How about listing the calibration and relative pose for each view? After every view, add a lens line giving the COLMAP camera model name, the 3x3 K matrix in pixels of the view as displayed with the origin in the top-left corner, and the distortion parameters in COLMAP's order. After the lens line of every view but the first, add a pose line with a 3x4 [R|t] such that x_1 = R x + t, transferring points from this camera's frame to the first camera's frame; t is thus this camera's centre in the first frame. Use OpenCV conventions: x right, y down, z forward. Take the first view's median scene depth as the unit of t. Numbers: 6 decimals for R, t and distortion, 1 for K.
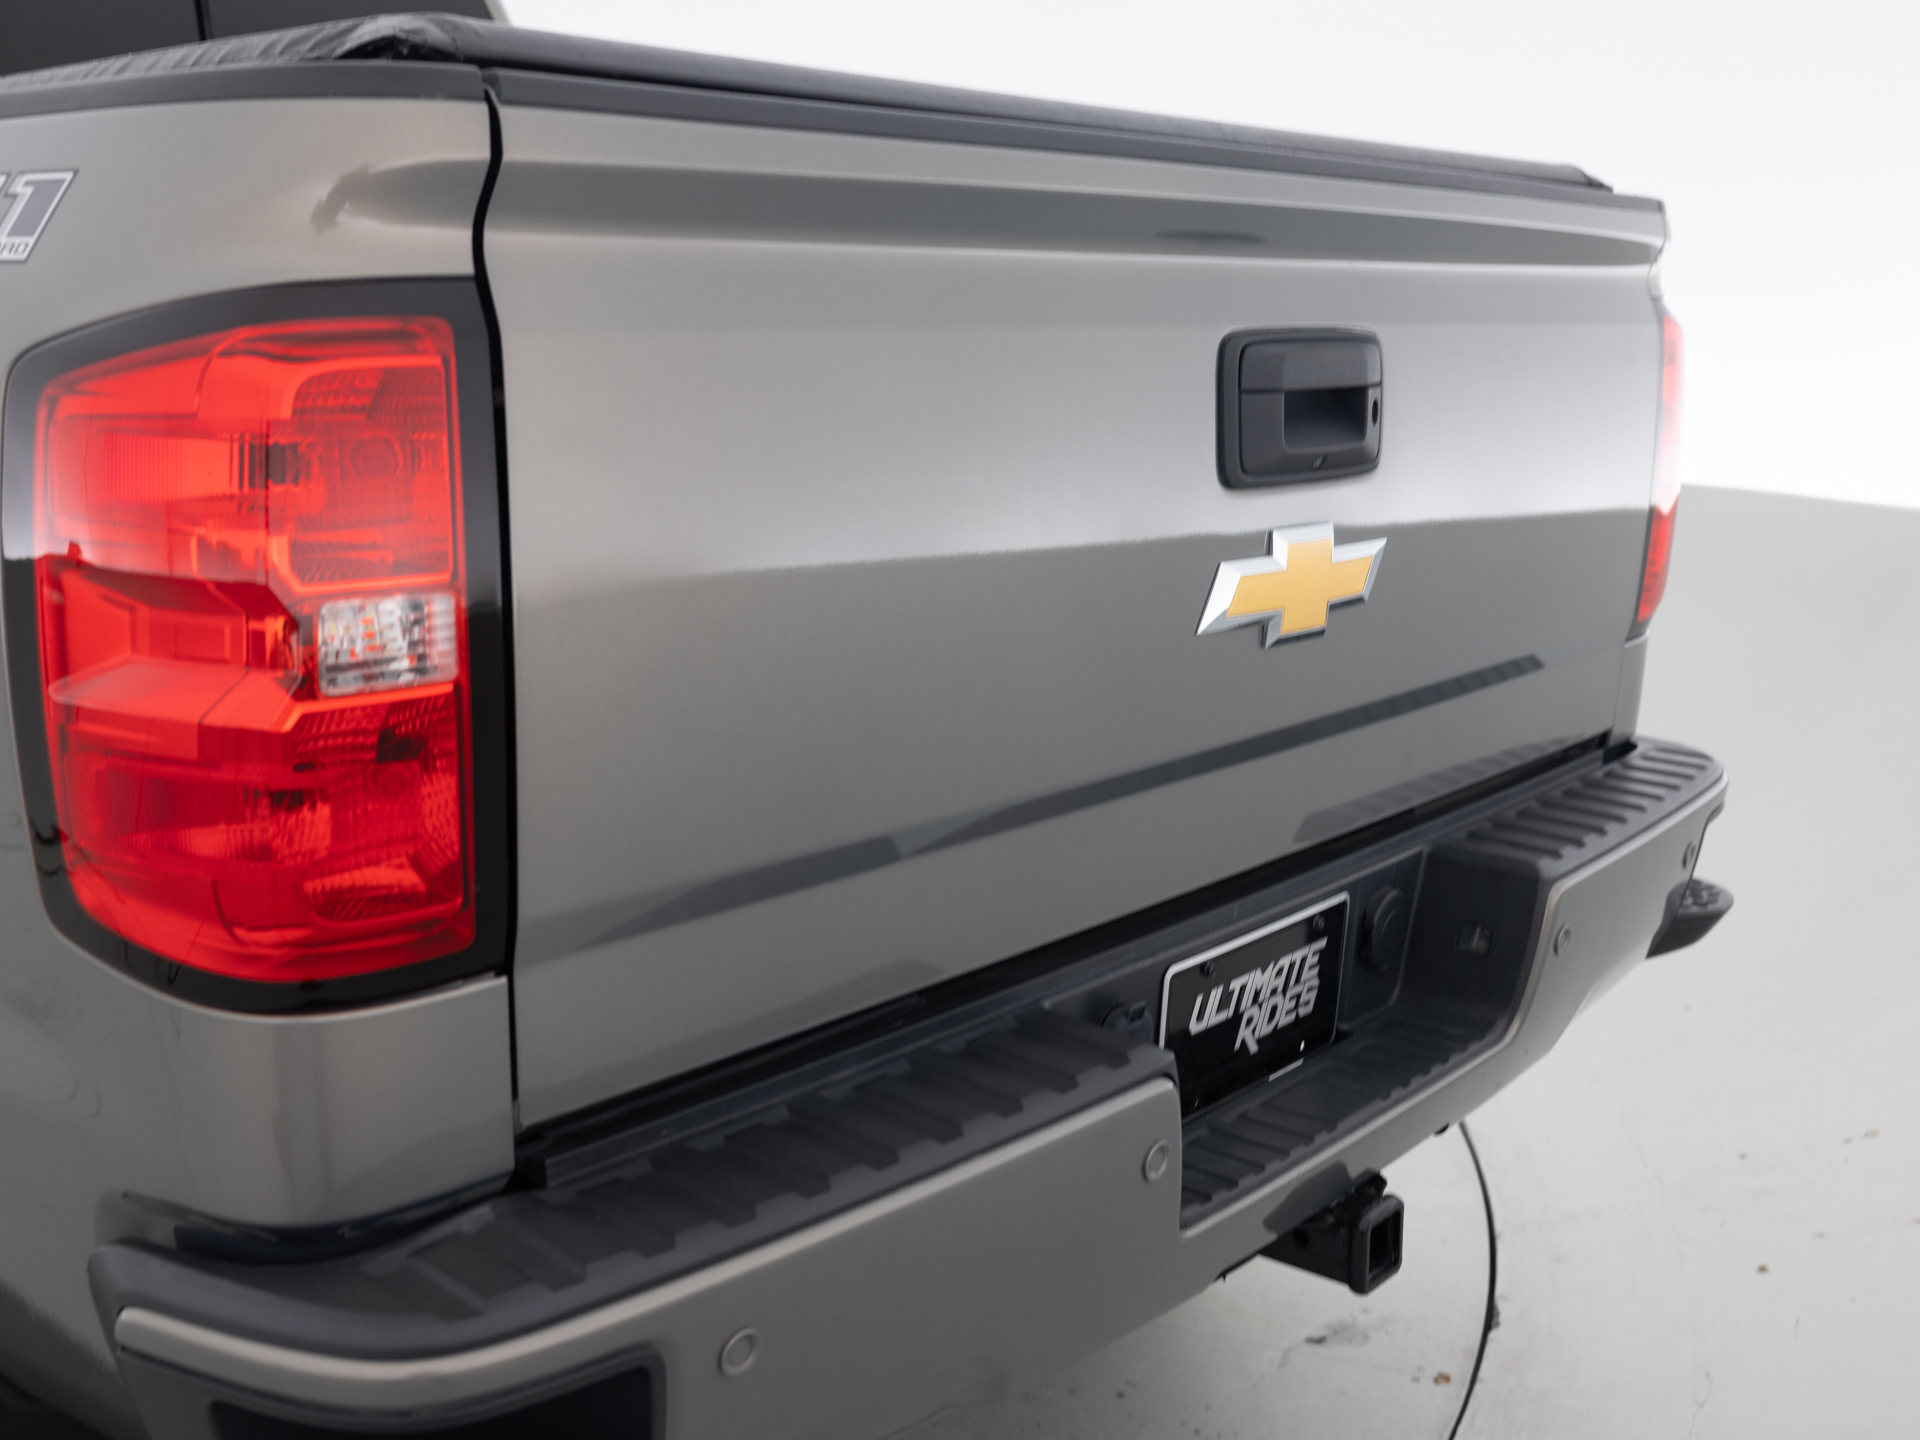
lens RADIAL K [[2037.2, 0, 960.0], [0, 2037.2, 720.0], [0, 0, 1]] dist [-0.008742, 0.026254]
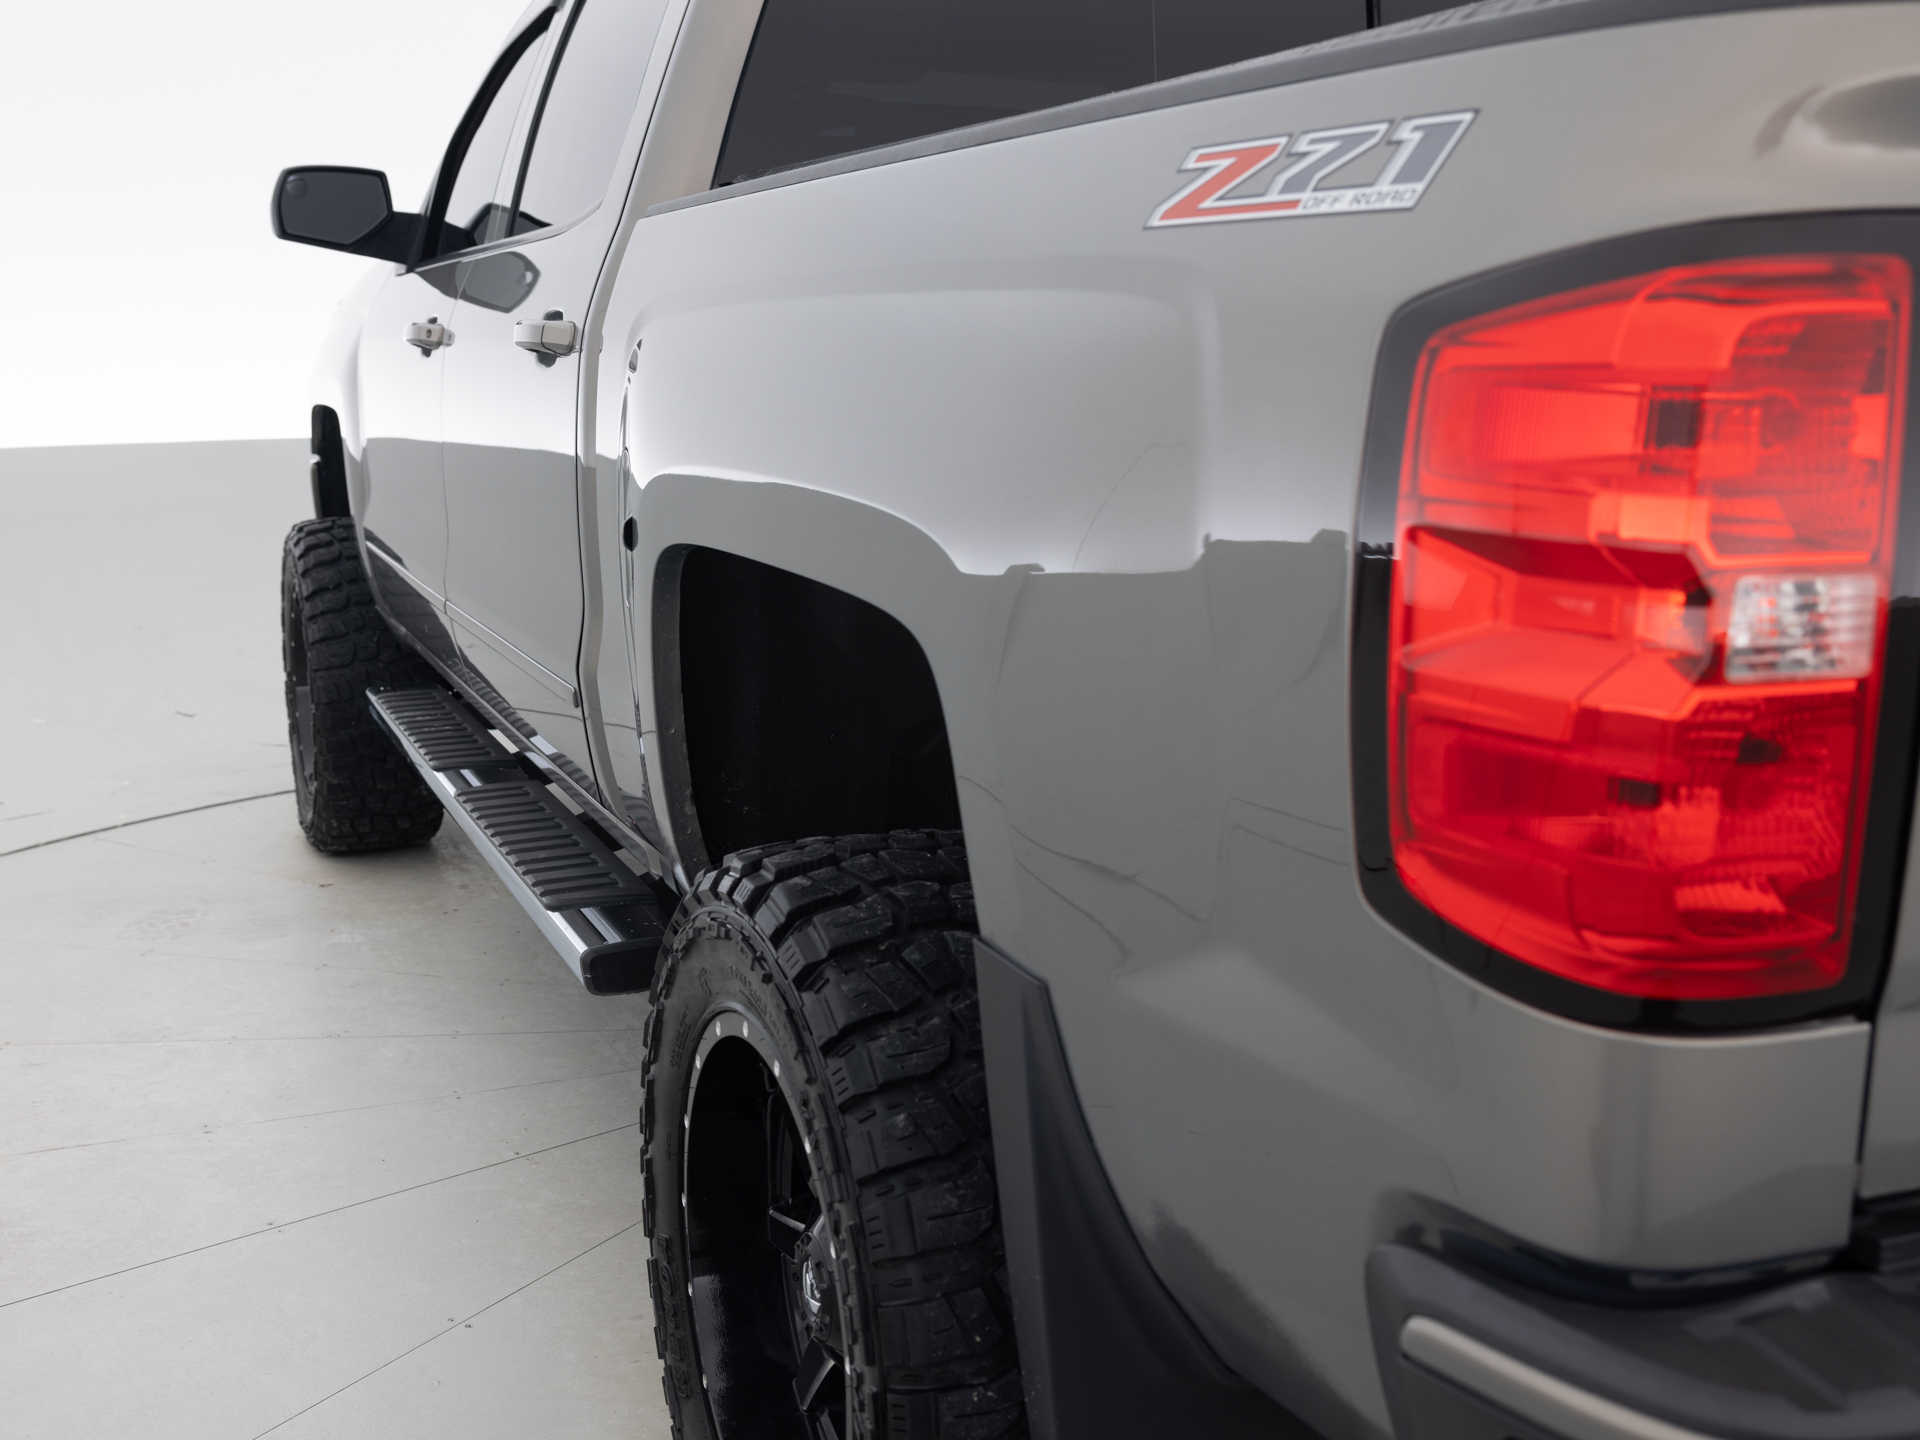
lens RADIAL K [[2037.2, 0, 960.0], [0, 2037.2, 720.0], [0, 0, 1]] dist [-0.008742, 0.026254]
pose [[0.883395, 0.081534, -0.461482, -0.185575], [-0.081238, 0.996483, 0.020546, 0.012085], [0.461535, 0.019339, 0.886911, 0.057163]]
